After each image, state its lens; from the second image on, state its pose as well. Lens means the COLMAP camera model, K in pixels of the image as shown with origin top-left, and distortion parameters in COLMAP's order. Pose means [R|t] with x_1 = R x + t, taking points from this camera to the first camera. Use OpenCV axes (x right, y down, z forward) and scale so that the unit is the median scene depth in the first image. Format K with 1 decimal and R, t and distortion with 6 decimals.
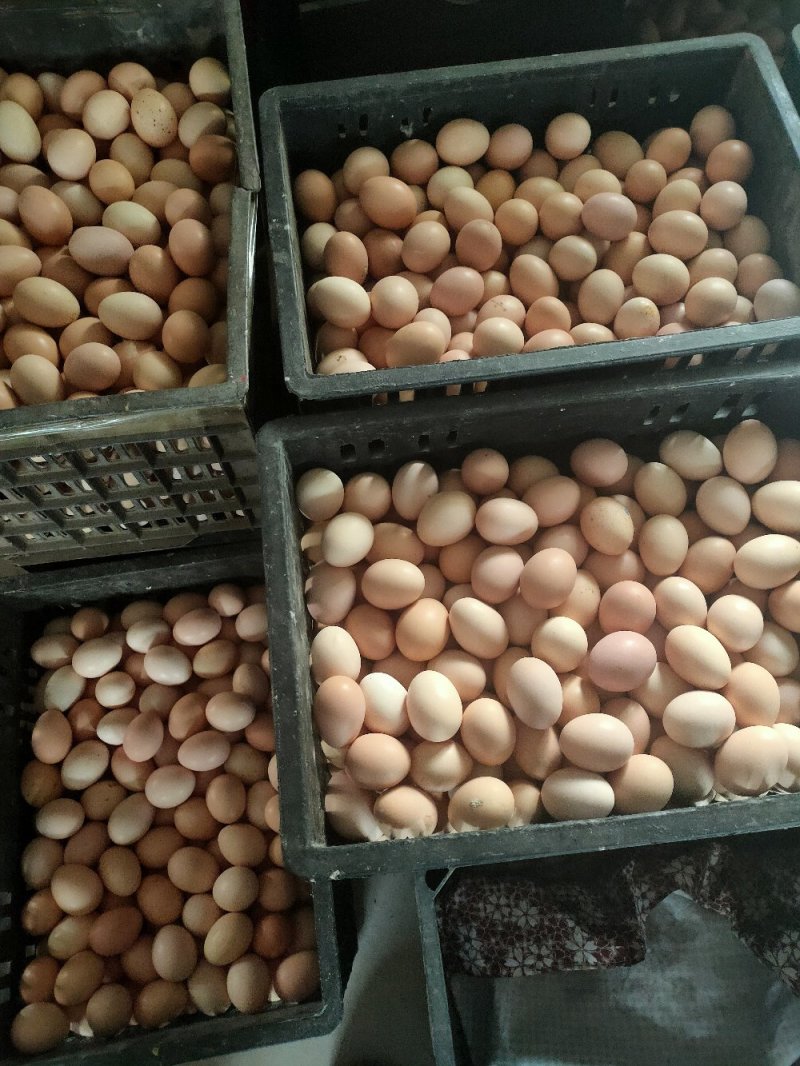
lens RADIAL K [[805.1, 0, 400.0], [0, 805.1, 533.0], [0, 0, 1]] dist [0.018445, -0.014387]
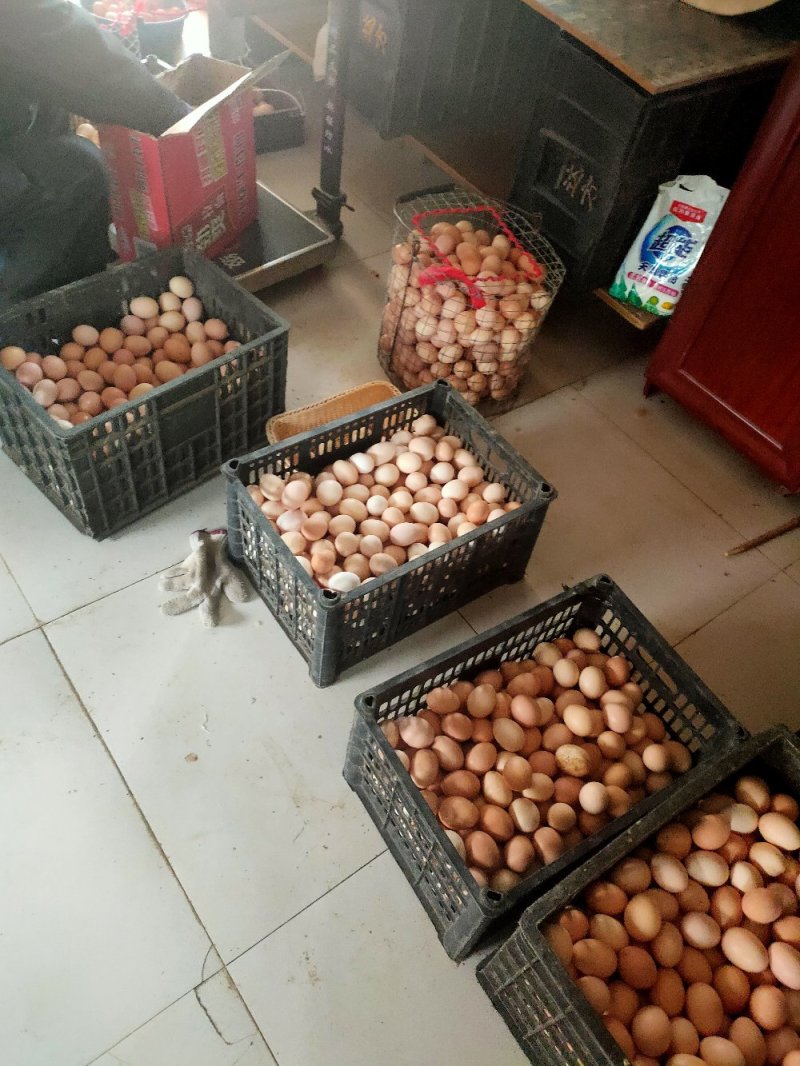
lens RADIAL K [[805.1, 0, 400.0], [0, 805.1, 533.0], [0, 0, 1]] dist [0.018445, -0.014387]
pose [[0.426063, 0.730676, -0.533463, -0.342161], [-0.875209, 0.482207, -0.038536, 0.548546], [0.229083, 0.483310, 0.844945, -0.406434]]
